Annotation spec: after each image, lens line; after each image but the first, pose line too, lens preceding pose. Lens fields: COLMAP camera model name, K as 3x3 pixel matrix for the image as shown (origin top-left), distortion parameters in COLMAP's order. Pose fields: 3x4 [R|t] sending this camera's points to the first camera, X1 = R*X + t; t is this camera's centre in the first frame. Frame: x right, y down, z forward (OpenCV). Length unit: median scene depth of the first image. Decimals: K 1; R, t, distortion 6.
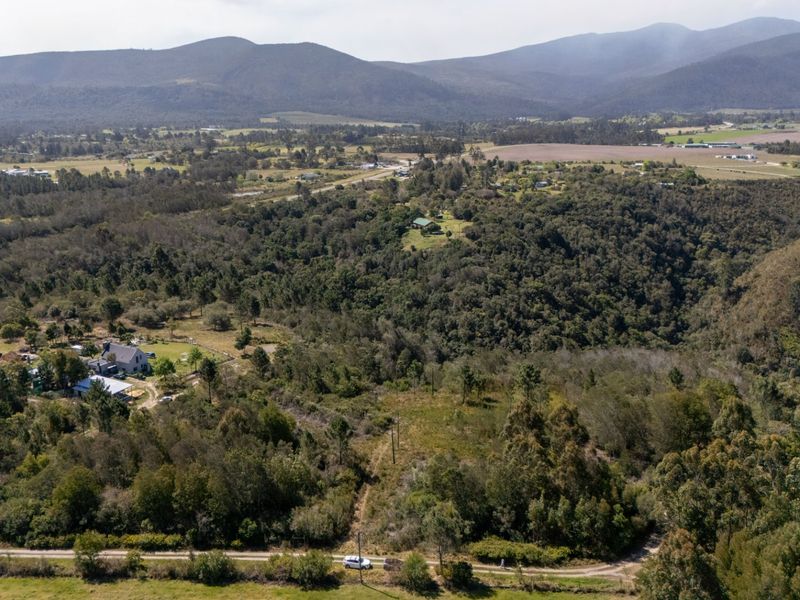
lens RADIAL K [[772.2, 0, 402.2], [0, 772.2, 301.8], [0, 0, 1]] dist [0.074528, -0.032917]
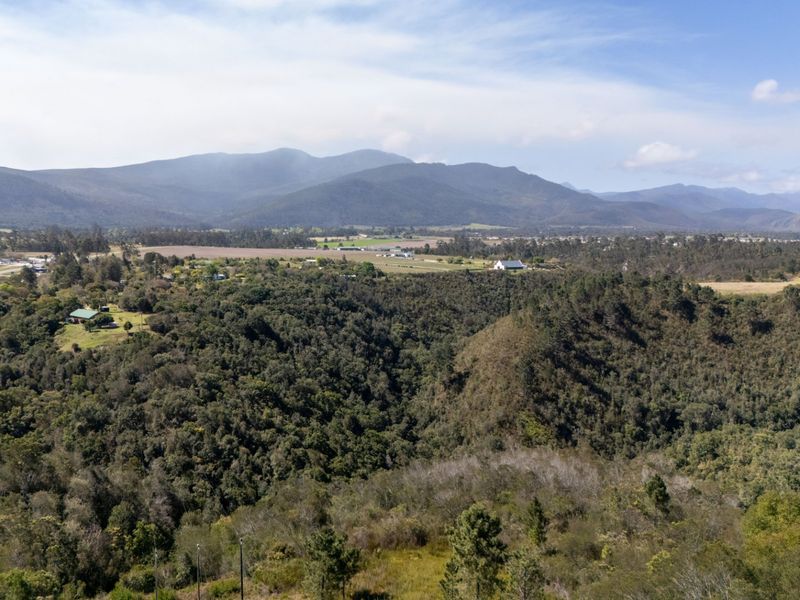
lens RADIAL K [[772.2, 0, 402.2], [0, 772.2, 301.8], [0, 0, 1]] dist [0.074528, -0.032917]
pose [[0.898244, -0.027811, 0.438616, -0.027698], [0.090785, 0.988213, -0.123259, 0.004009], [-0.430018, 0.150537, 0.890182, 0.209090]]
